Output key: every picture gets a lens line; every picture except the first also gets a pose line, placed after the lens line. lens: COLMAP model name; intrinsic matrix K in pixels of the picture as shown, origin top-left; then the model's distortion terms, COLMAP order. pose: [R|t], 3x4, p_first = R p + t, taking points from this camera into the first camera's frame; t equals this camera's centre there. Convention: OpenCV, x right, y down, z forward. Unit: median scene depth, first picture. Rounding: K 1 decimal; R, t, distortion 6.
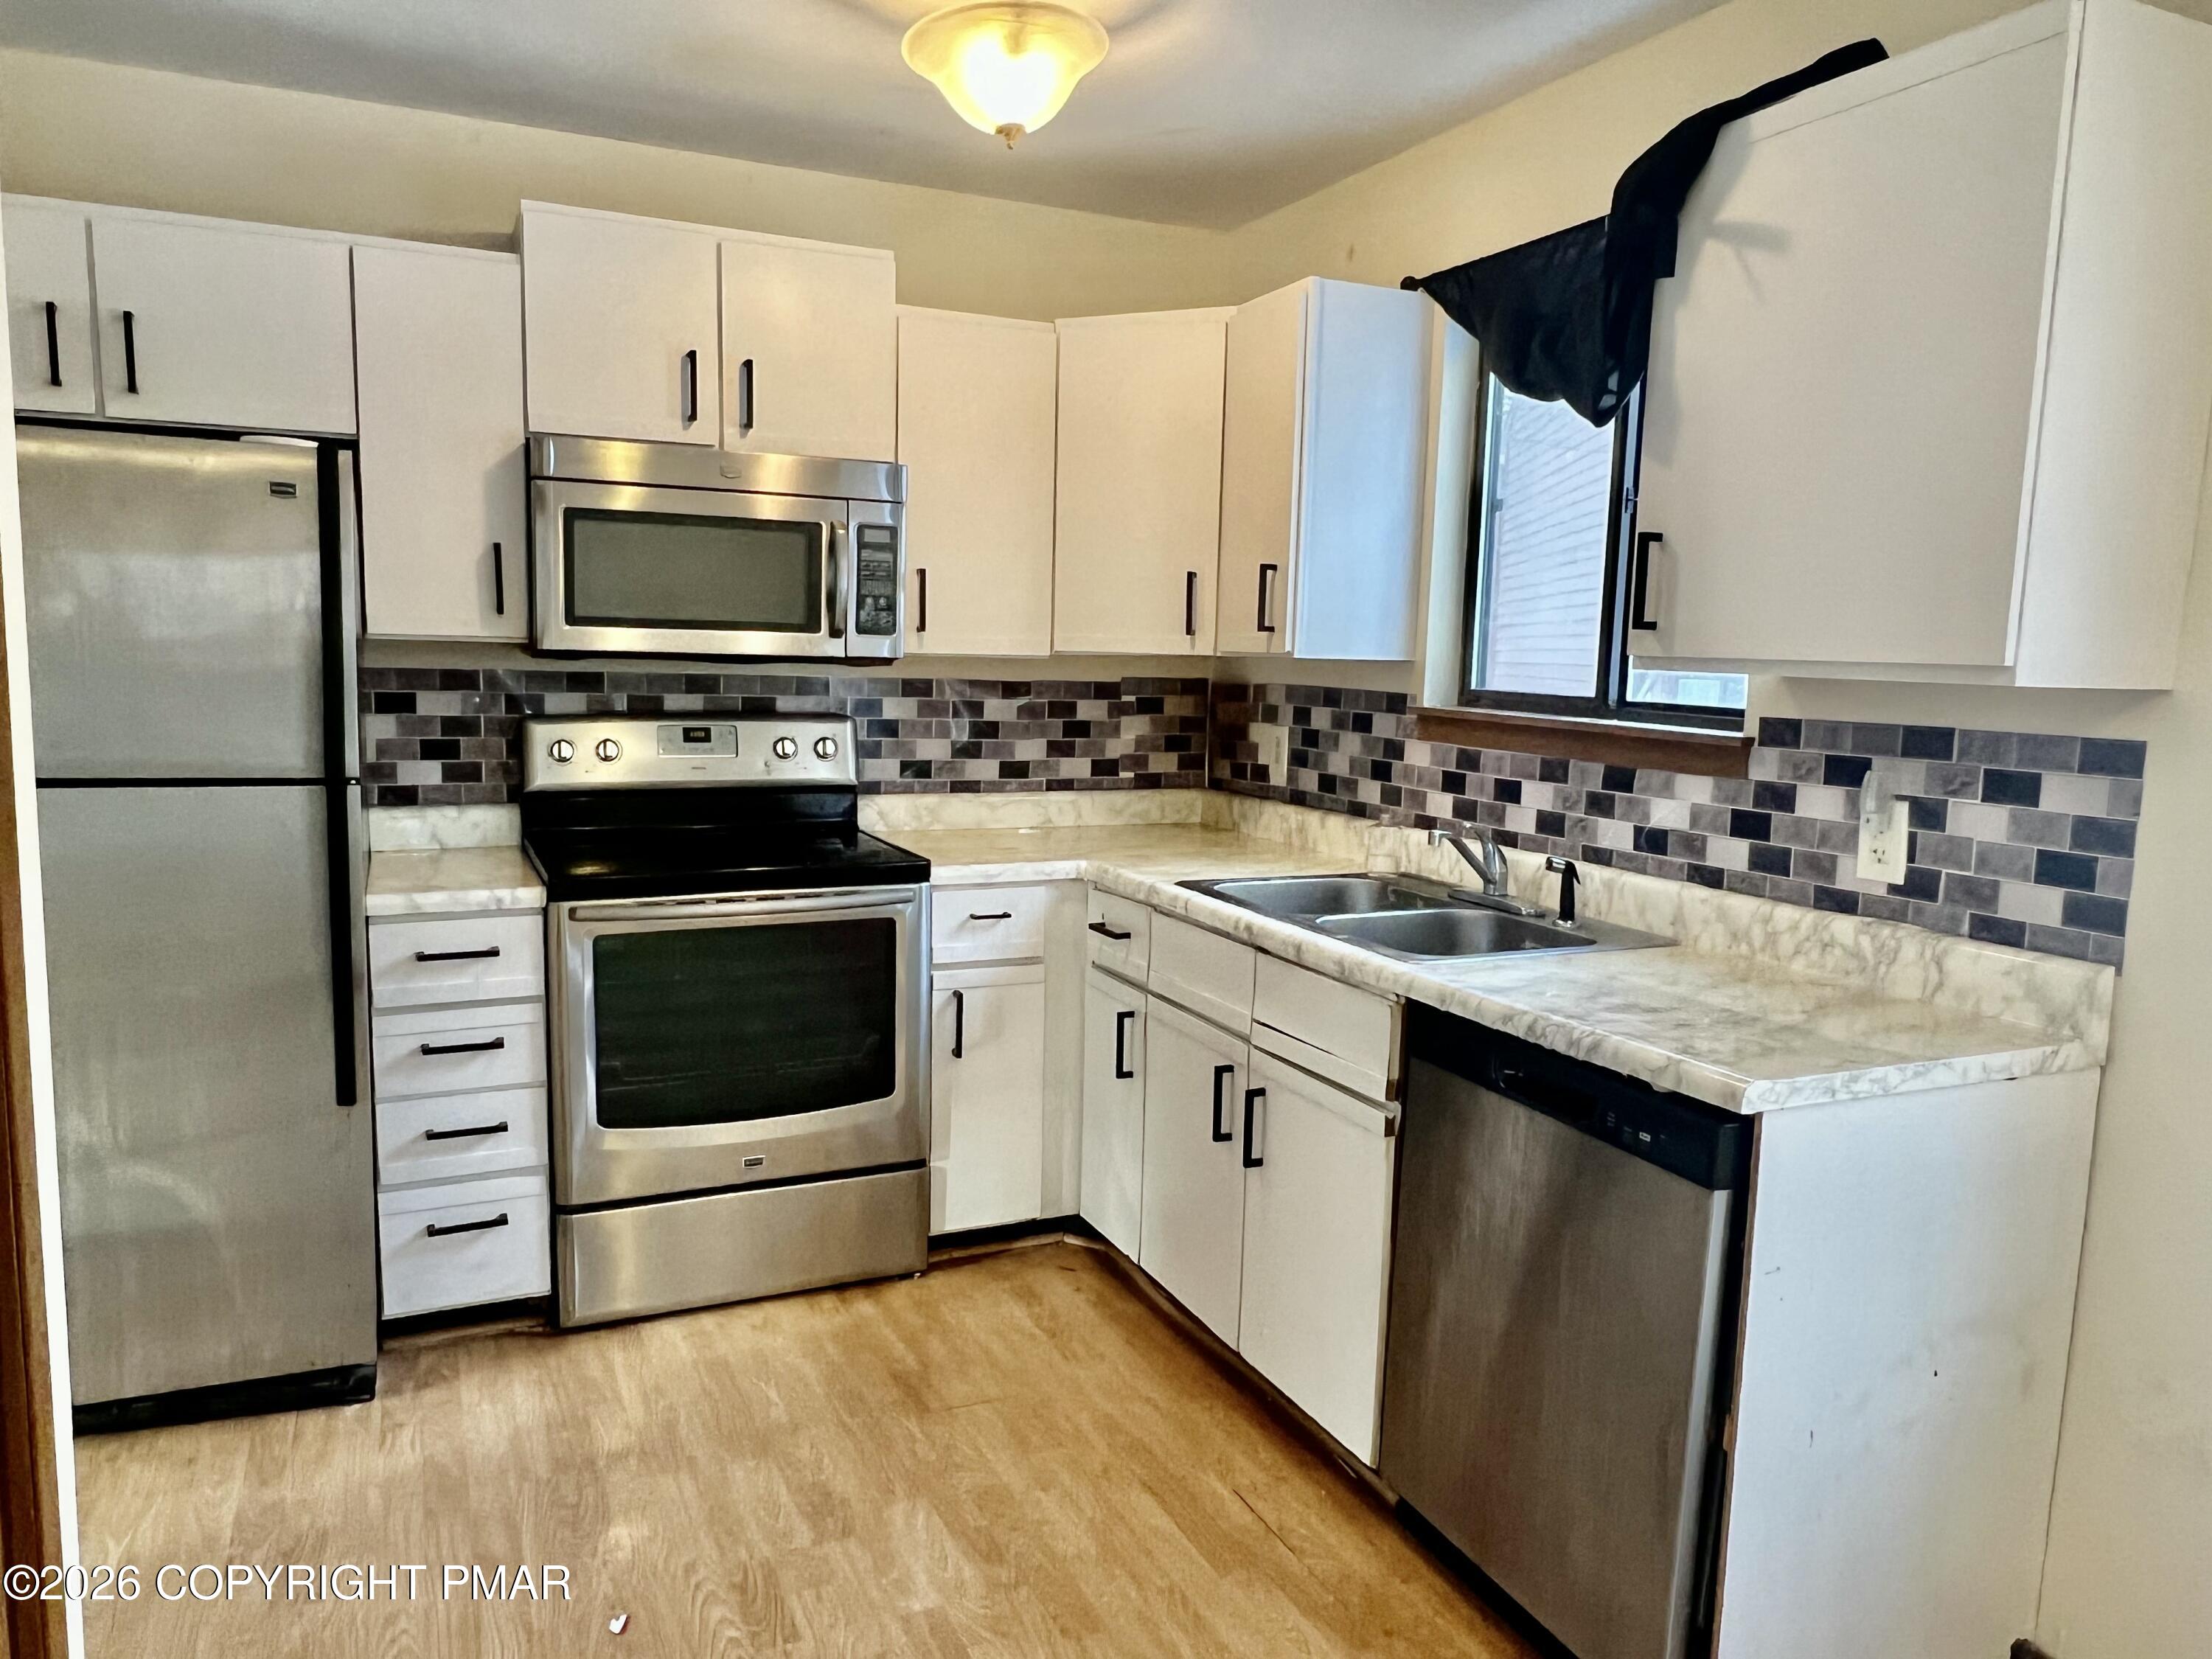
lens RADIAL K [[1493.3, 0, 1106.0], [0, 1493.3, 829.5], [0, 0, 1]] dist [-0.002202, -0.003650]
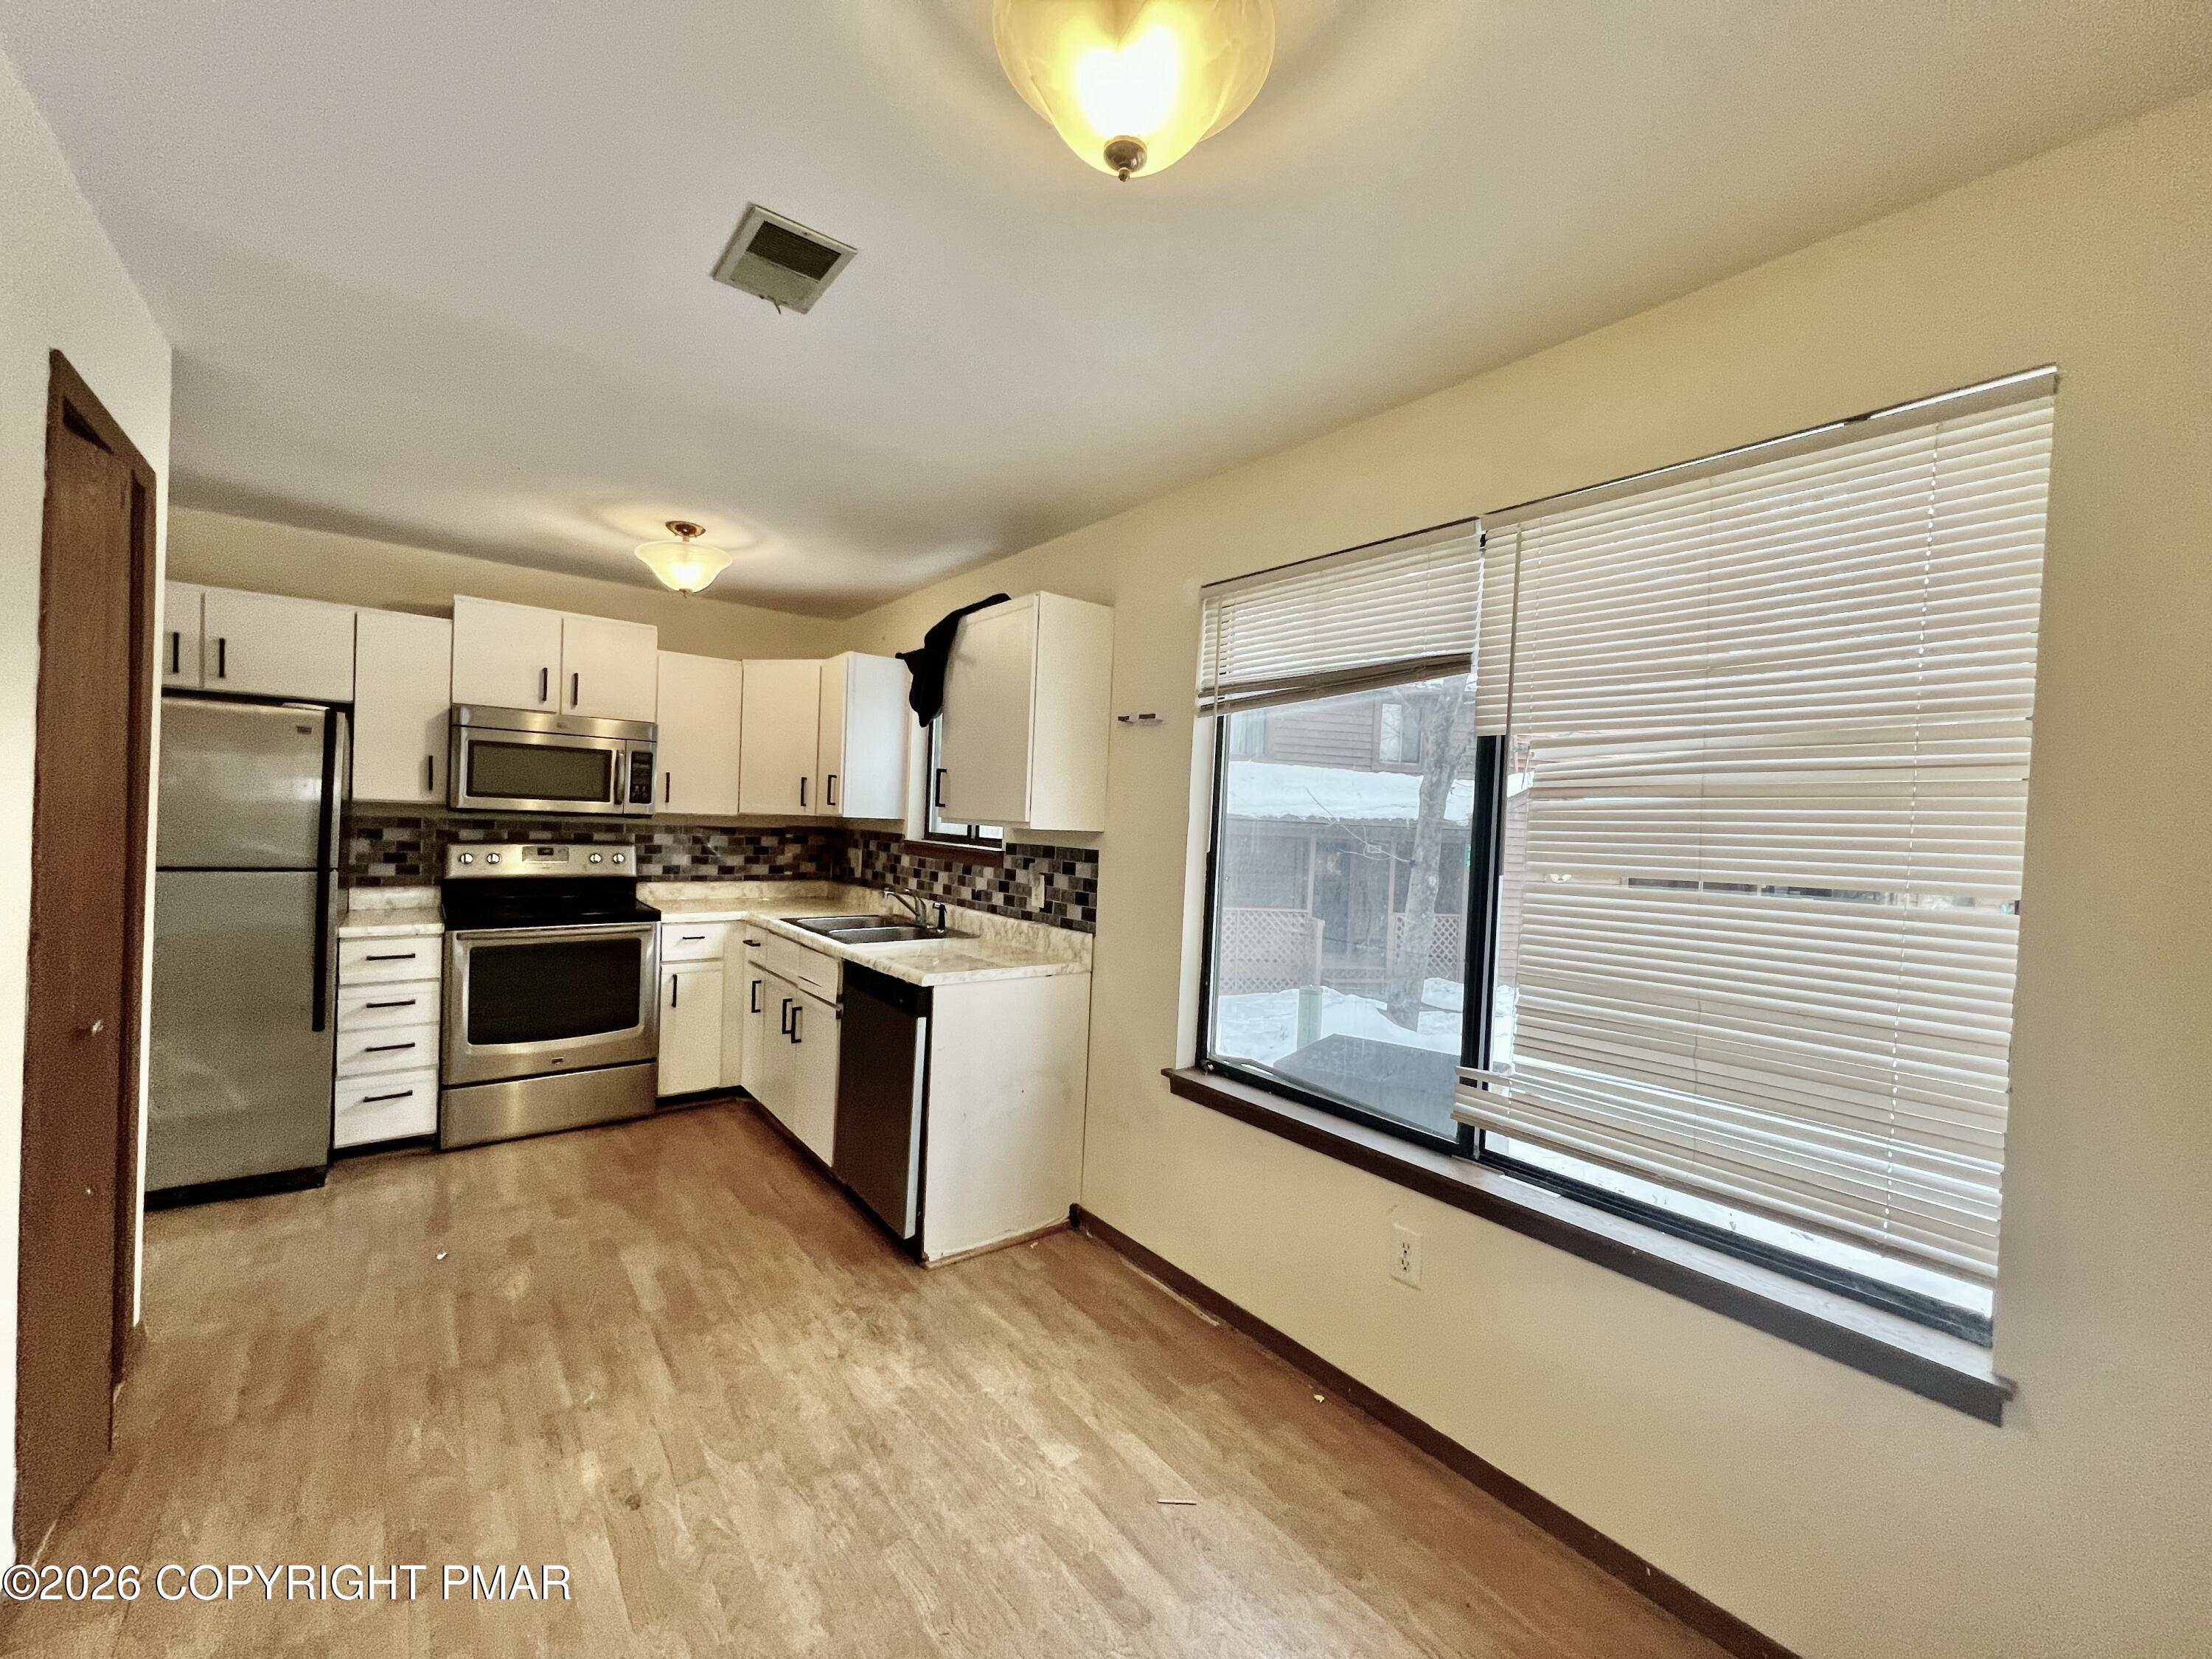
lens RADIAL K [[870.2, 0, 1106.0], [0, 870.2, 829.5], [0, 0, 1]] dist [0.000249, -0.000005]
pose [[0.973821, 0.010571, 0.227071, 0.227942], [0.013131, 0.994634, -0.102619, 0.043942], [-0.226937, 0.102915, 0.968457, -0.361370]]
